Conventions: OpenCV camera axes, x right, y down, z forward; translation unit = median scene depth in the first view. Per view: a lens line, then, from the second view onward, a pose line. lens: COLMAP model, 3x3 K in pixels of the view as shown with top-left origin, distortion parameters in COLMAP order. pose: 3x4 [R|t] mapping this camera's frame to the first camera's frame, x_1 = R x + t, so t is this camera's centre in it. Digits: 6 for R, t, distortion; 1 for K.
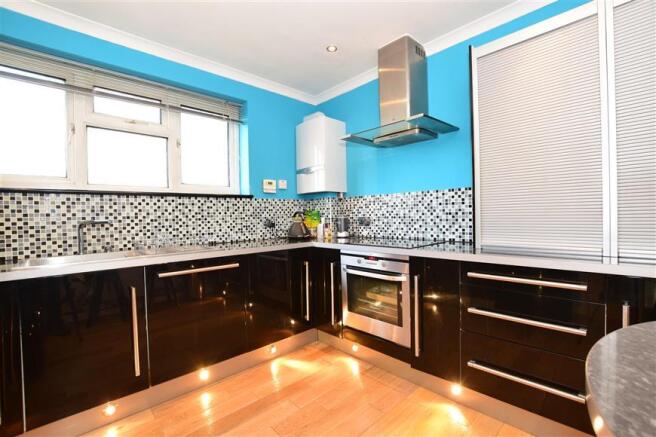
lens RADIAL K [[299.6, 0, 311.9], [0, 299.6, 222.7], [0, 0, 1]] dist [-0.003287, 0.000126]
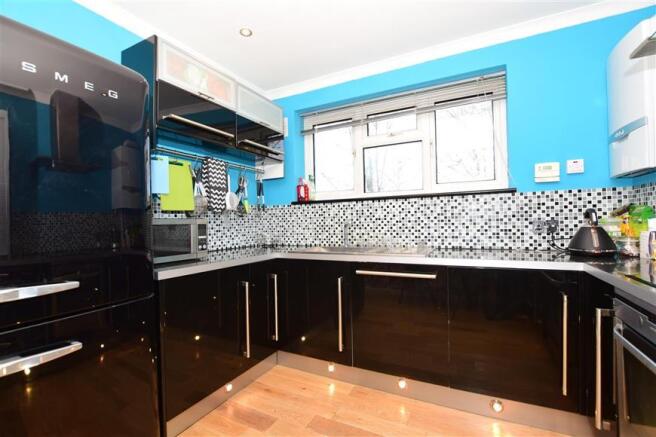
lens RADIAL K [[299.6, 0, 326.8], [0, 299.6, 217.5], [0, 0, 1]] dist [-0.003287, 0.000126]
pose [[0.362963, 0.000843, -0.931803, 0.367053], [-0.007963, 0.999966, -0.002198, -0.017068], [0.931770, 0.008218, 0.362957, 0.349931]]
